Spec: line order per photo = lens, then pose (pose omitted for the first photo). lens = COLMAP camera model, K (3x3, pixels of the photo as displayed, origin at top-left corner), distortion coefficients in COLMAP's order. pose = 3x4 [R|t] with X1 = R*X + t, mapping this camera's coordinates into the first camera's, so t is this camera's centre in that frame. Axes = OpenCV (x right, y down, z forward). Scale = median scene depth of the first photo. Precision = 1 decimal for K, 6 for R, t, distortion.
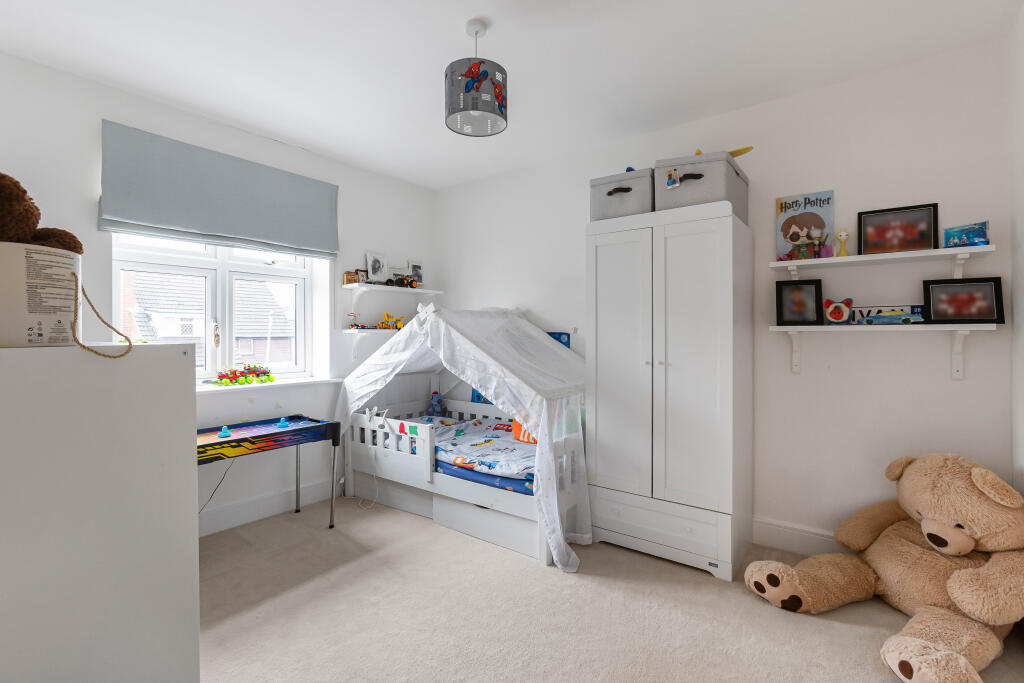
lens RADIAL K [[470.5, 0, 525.3], [0, 470.5, 336.6], [0, 0, 1]] dist [-0.012549, 0.001035]
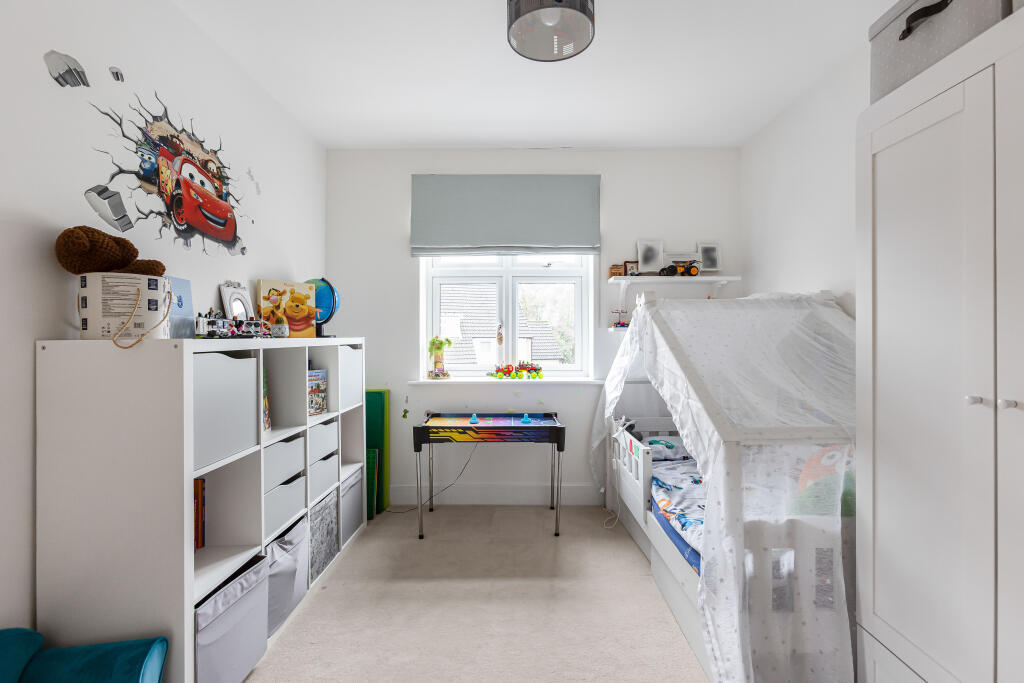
lens RADIAL K [[467.4, 0, 517.6], [0, 467.4, 337.6], [0, 0, 1]] dist [-0.013064, 0.012404]
pose [[0.590123, 0.006637, -0.807286, 0.333556], [-0.005017, 0.999977, 0.004554, 0.000725], [0.807297, 0.001363, 0.590143, 0.411686]]
